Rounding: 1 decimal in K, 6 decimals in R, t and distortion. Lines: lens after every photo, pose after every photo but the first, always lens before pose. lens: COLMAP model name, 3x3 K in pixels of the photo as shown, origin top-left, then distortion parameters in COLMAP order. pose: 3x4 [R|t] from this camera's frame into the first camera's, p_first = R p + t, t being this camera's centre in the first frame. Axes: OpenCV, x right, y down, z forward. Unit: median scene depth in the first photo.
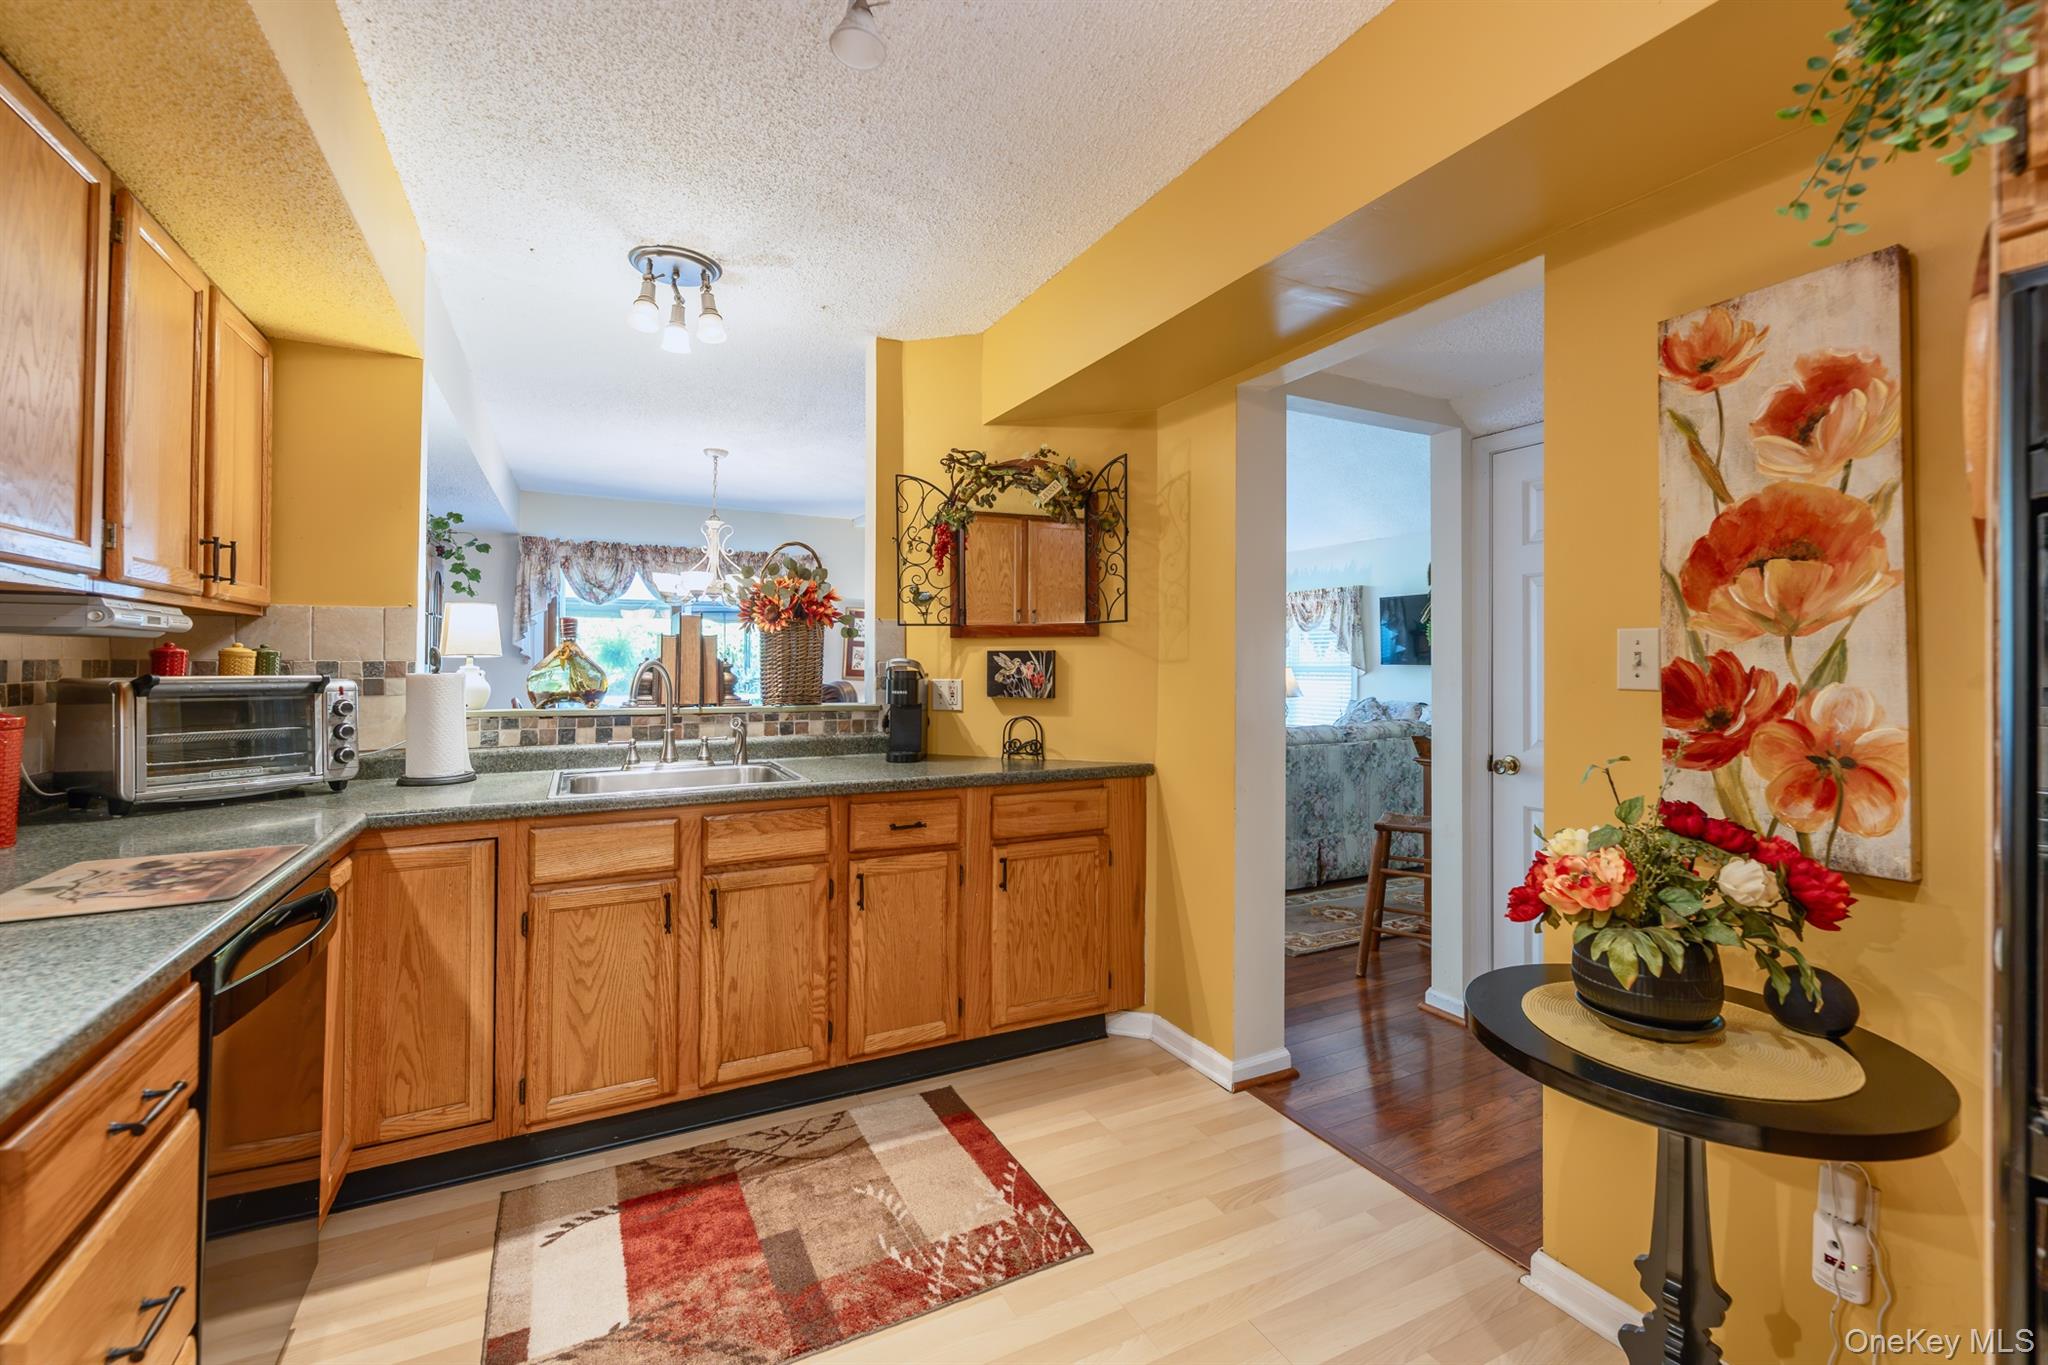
lens RADIAL K [[862.4, 0, 987.2], [0, 862.4, 646.1], [0, 0, 1]] dist [0.003087, 0.000278]
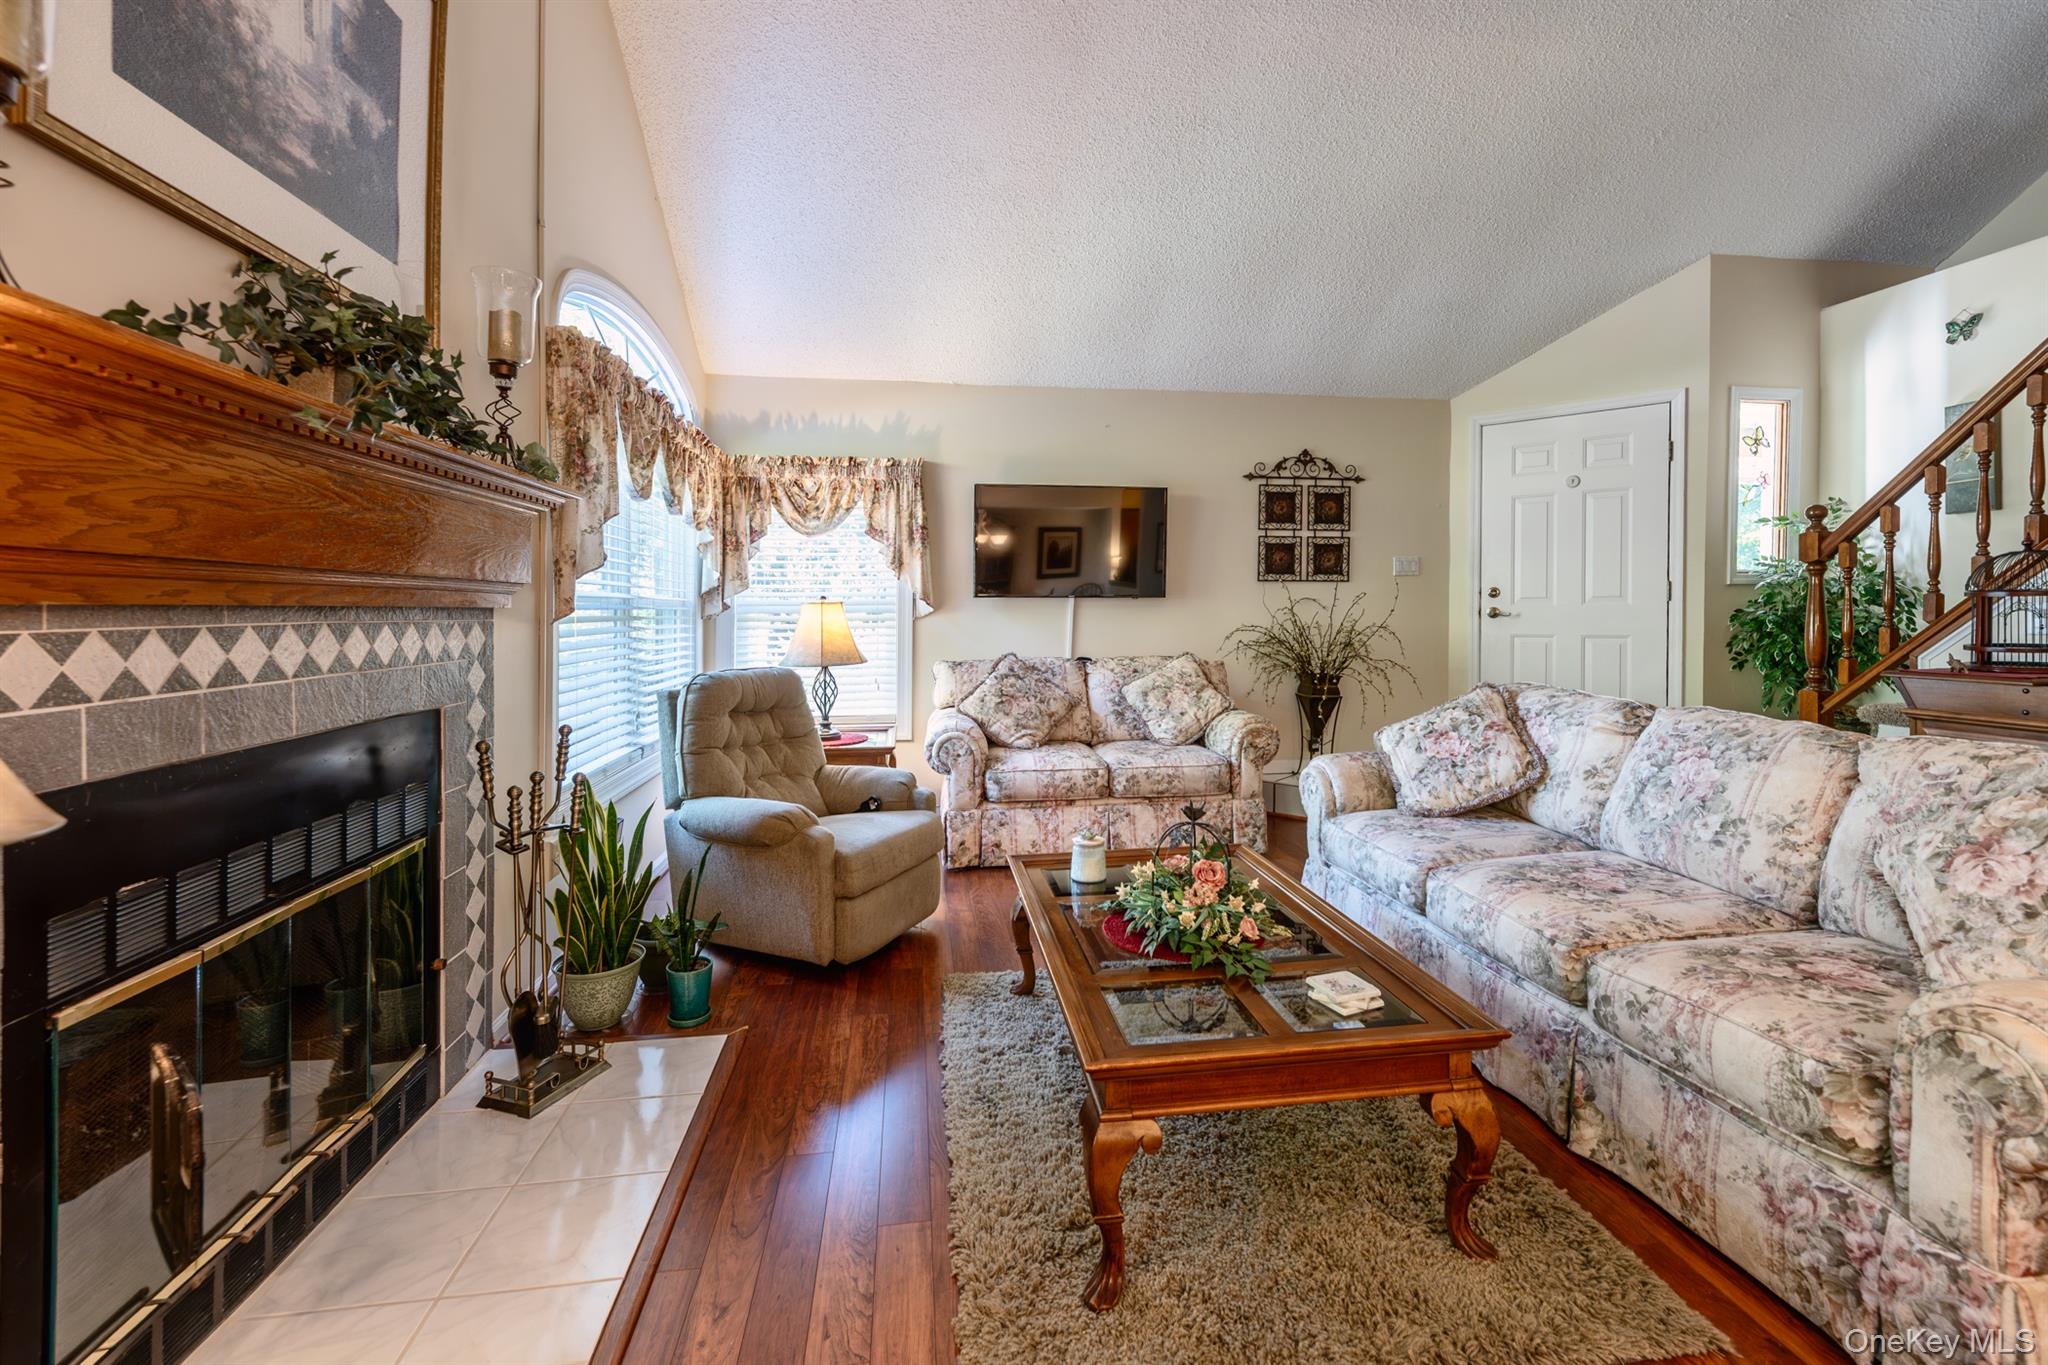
lens RADIAL K [[878.6, 0, 1048.1], [0, 878.6, 610.3], [0, 0, 1]] dist [0.000176, -0.006369]
pose [[0.281491, -0.007219, 0.959537, -0.162223], [-0.012795, 0.999855, 0.011276, 0.031640], [-0.959479, -0.015452, 0.281357, 0.977332]]
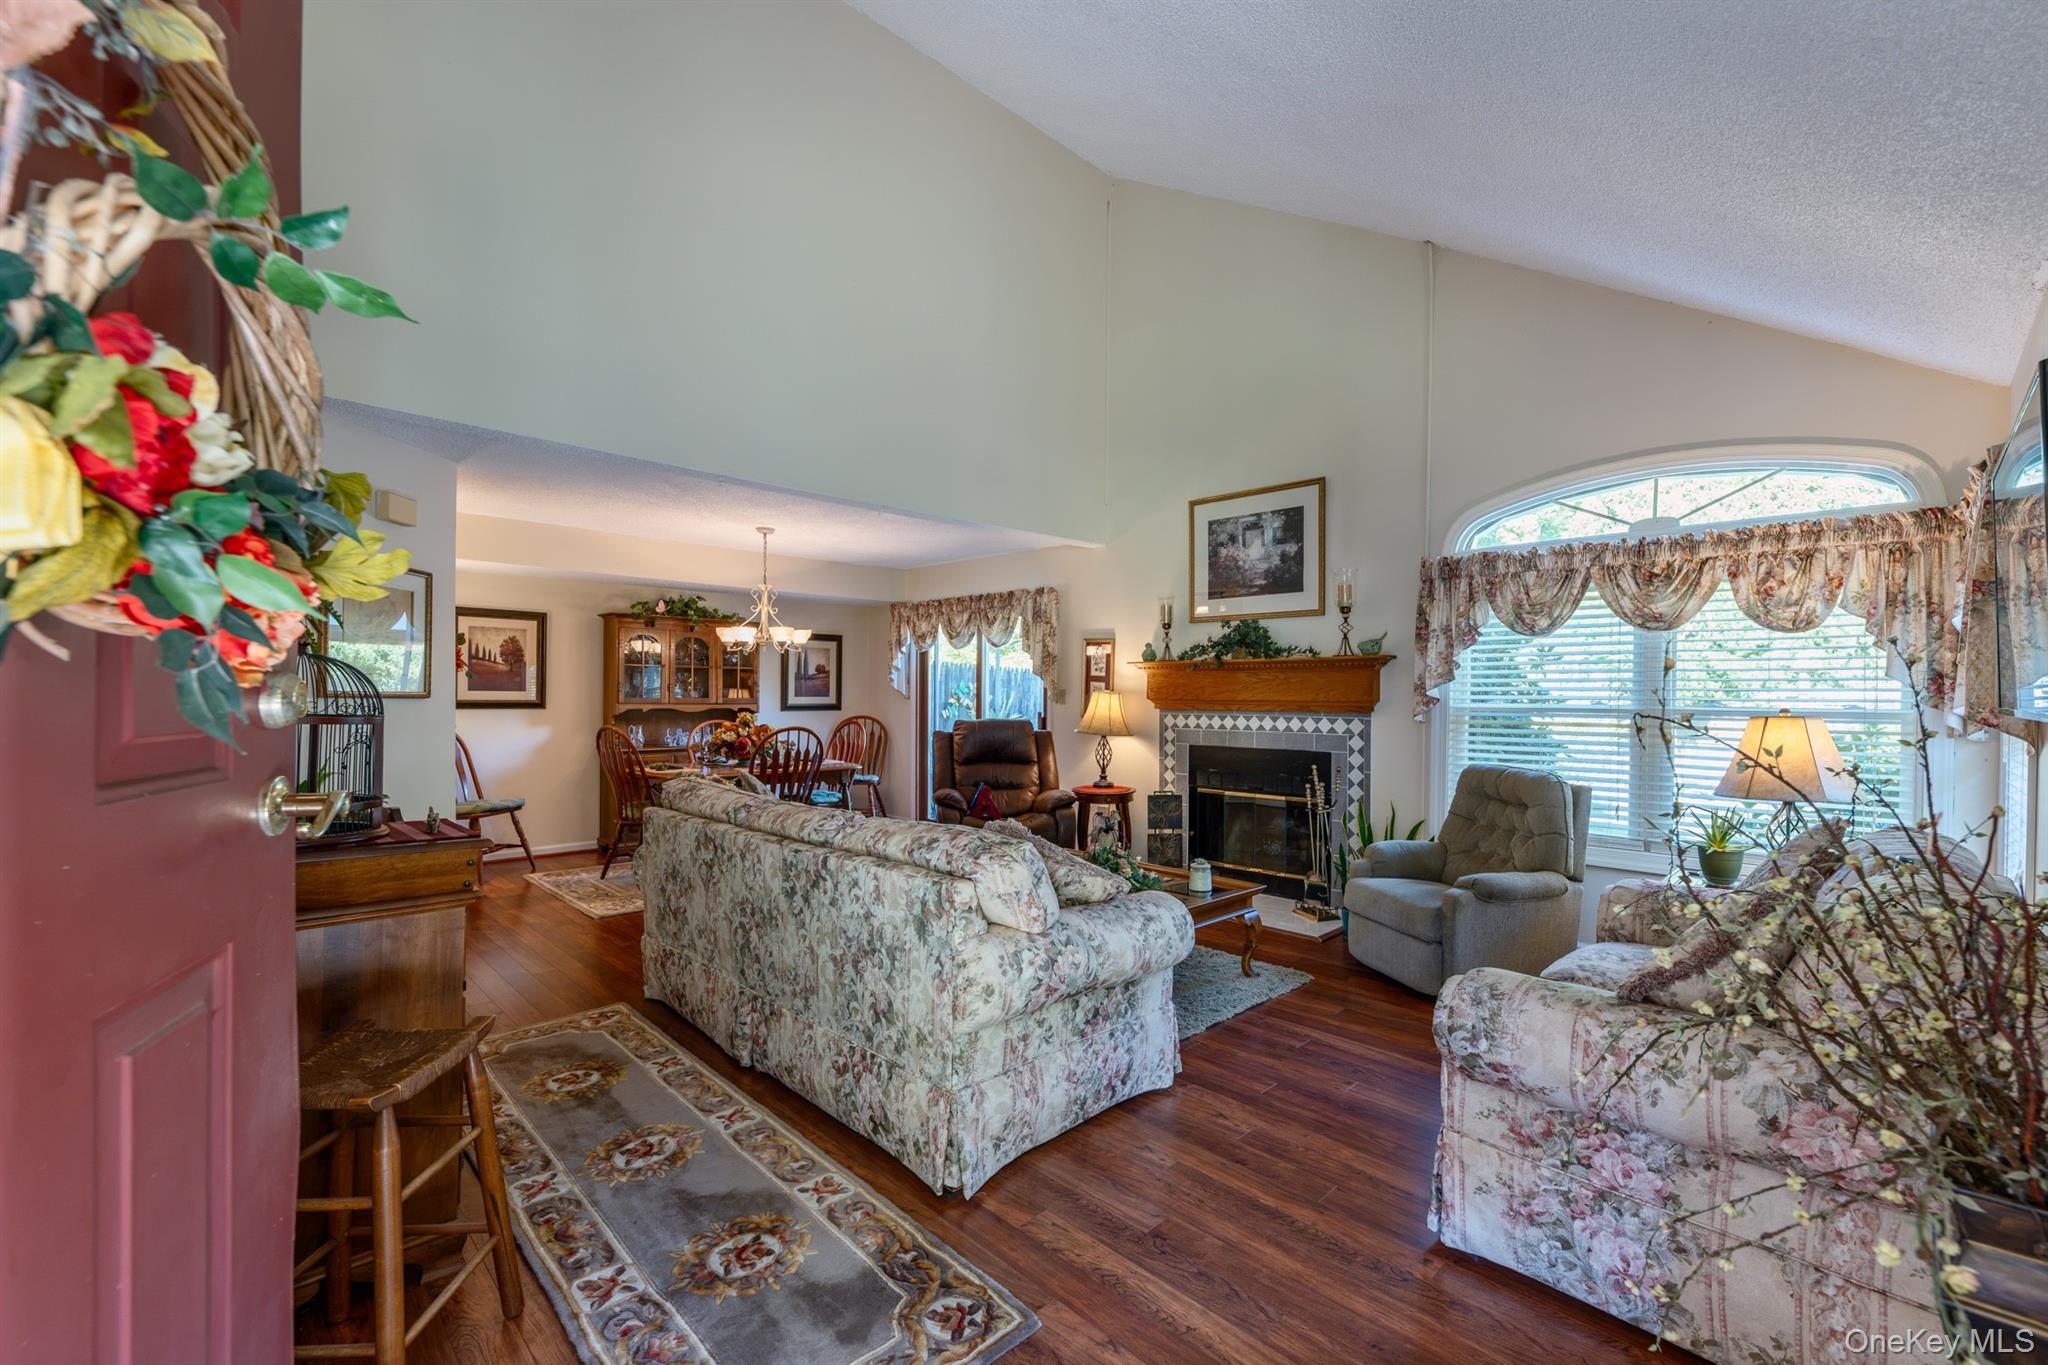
lens RADIAL K [[857.2, 0, 1047.6], [0, 857.2, 700.5], [0, 0, 1]] dist [0.005397, -0.000025]
pose [[0.337529, 0.003164, -0.941310, 0.788404], [0.013467, 0.999876, 0.008190, 0.015407], [0.941219, -0.015441, 0.337445, 0.753809]]
